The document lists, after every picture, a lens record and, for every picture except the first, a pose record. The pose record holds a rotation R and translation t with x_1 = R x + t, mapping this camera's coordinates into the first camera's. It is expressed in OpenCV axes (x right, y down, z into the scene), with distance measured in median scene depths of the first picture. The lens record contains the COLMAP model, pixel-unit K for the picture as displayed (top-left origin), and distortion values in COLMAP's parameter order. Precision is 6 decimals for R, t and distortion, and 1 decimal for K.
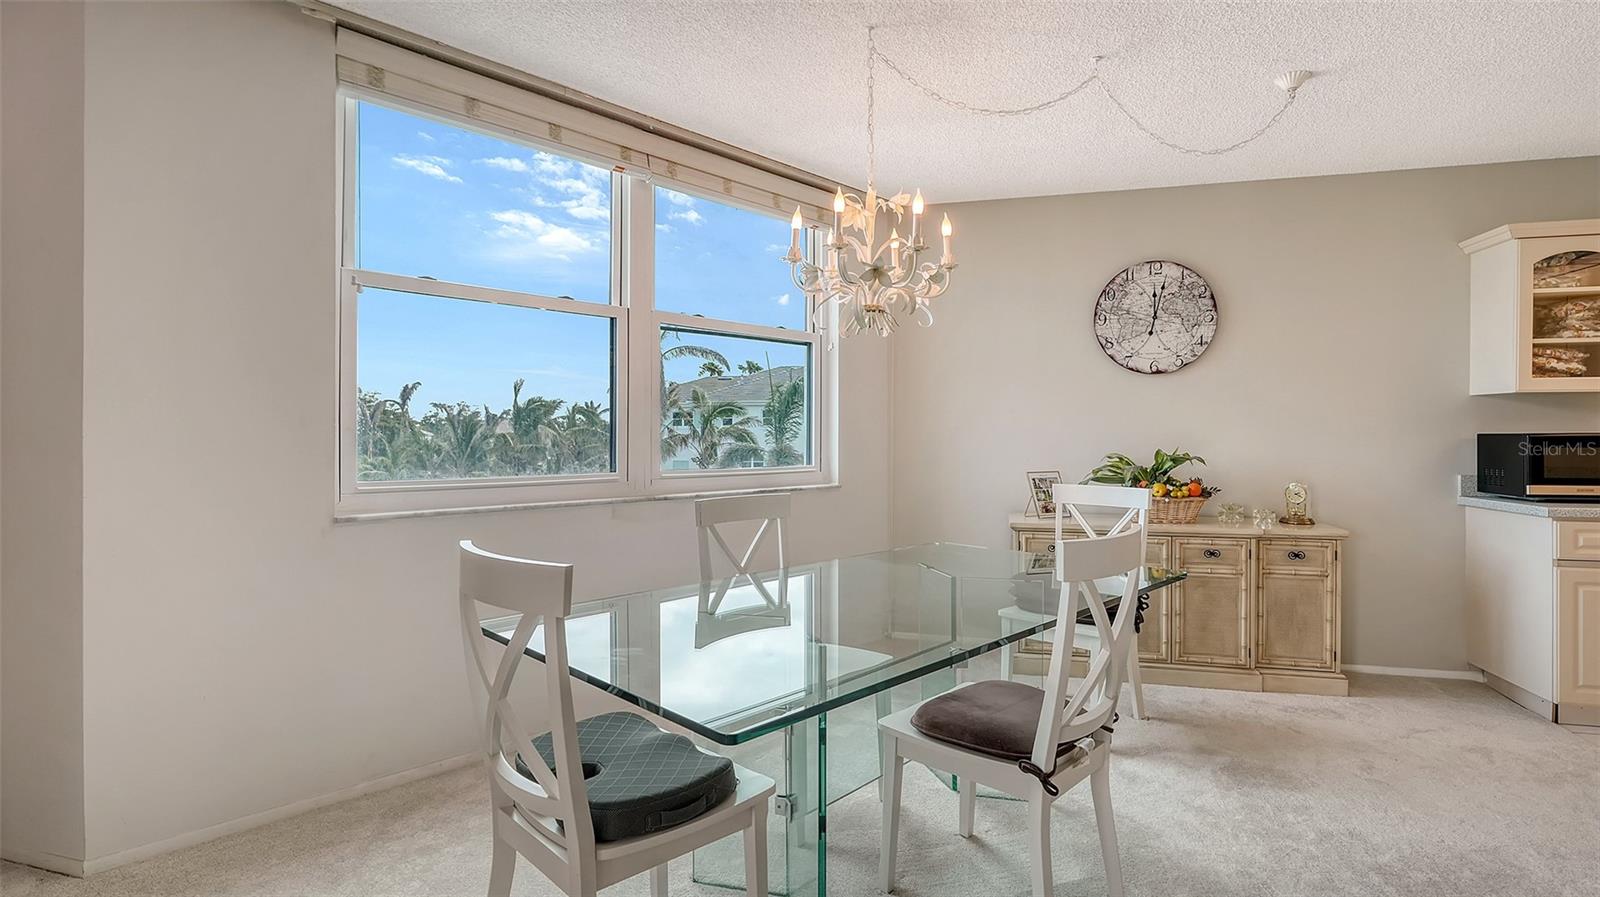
lens RADIAL K [[809.0, 0, 800.6], [0, 809.0, 432.2], [0, 0, 1]] dist [-0.000913, -0.000732]
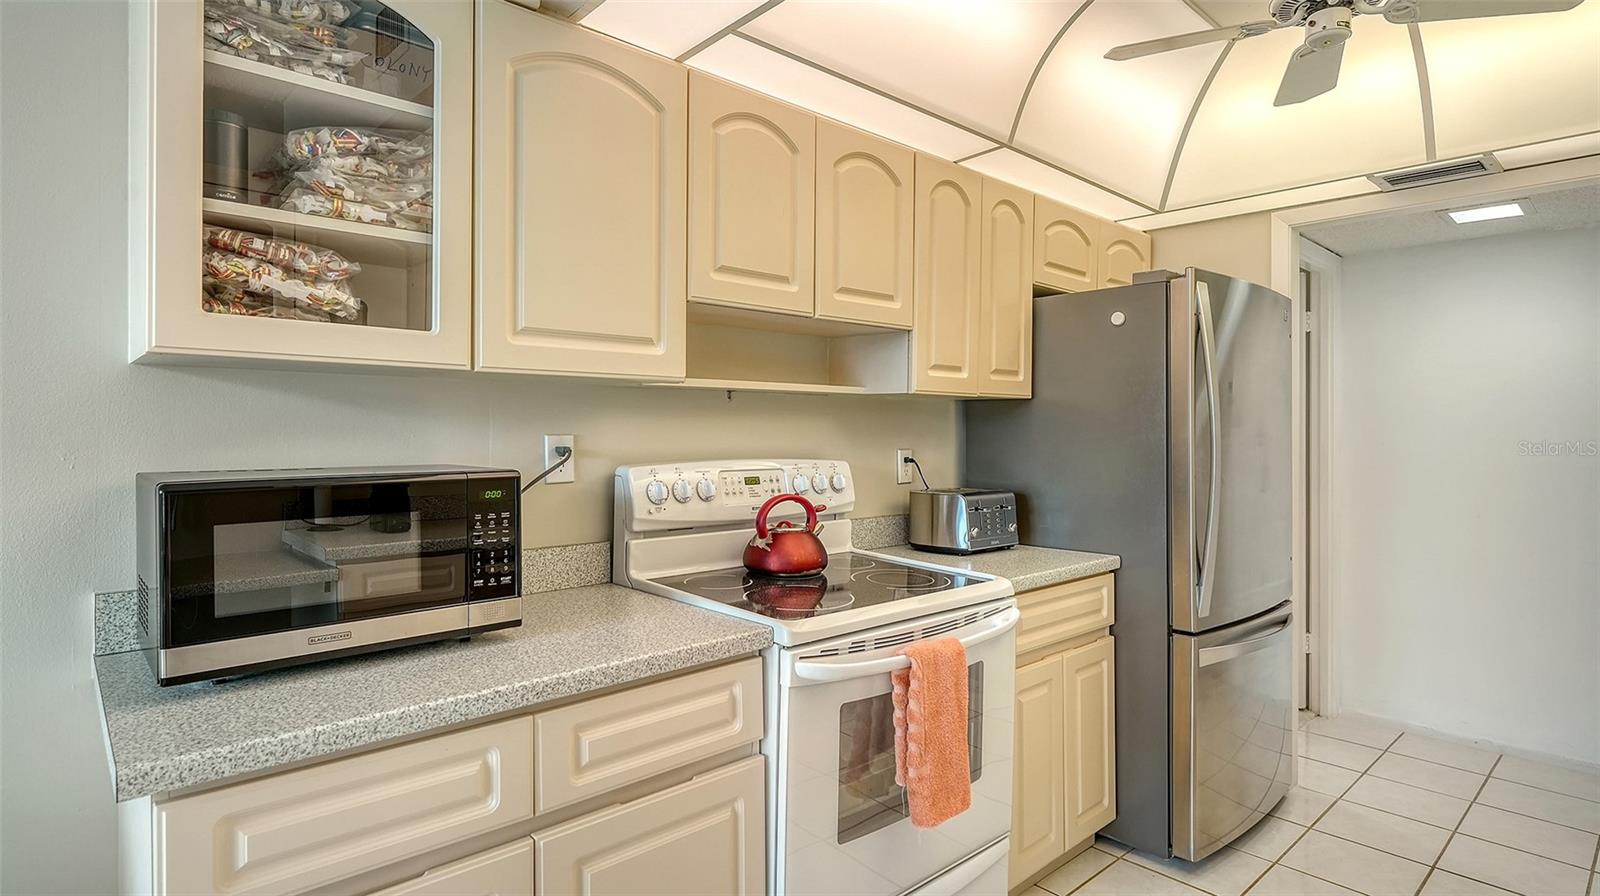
lens RADIAL K [[820.8, 0, 804.3], [0, 820.8, 437.1], [0, 0, 1]] dist [-0.002450, -0.000292]
pose [[0.546596, -0.013966, 0.837280, 0.753013], [-0.007162, 0.999746, 0.021352, -0.024886], [-0.837366, -0.017667, 0.546358, 0.601437]]
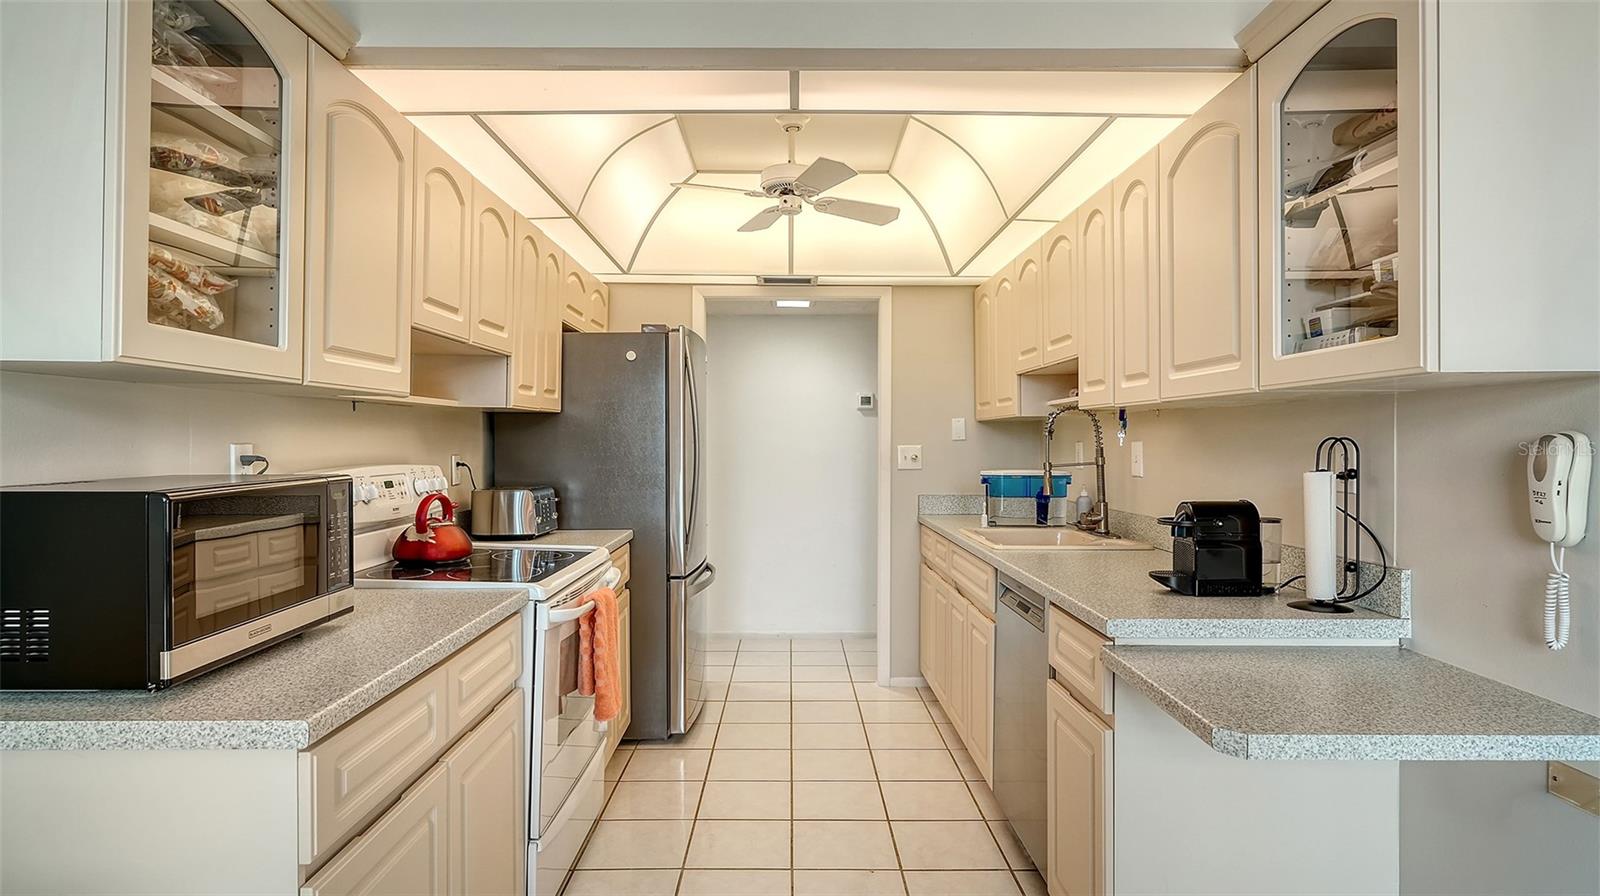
lens RADIAL K [[831.2, 0, 800.0], [0, 831.2, 448.0], [0, 0, 1]] dist [0.000123, 0.000178]
pose [[-0.257687, -0.020065, 0.966020, 0.496725], [-0.012797, 0.999768, 0.017353, -0.024767], [-0.966144, -0.007891, -0.257884, 0.822378]]
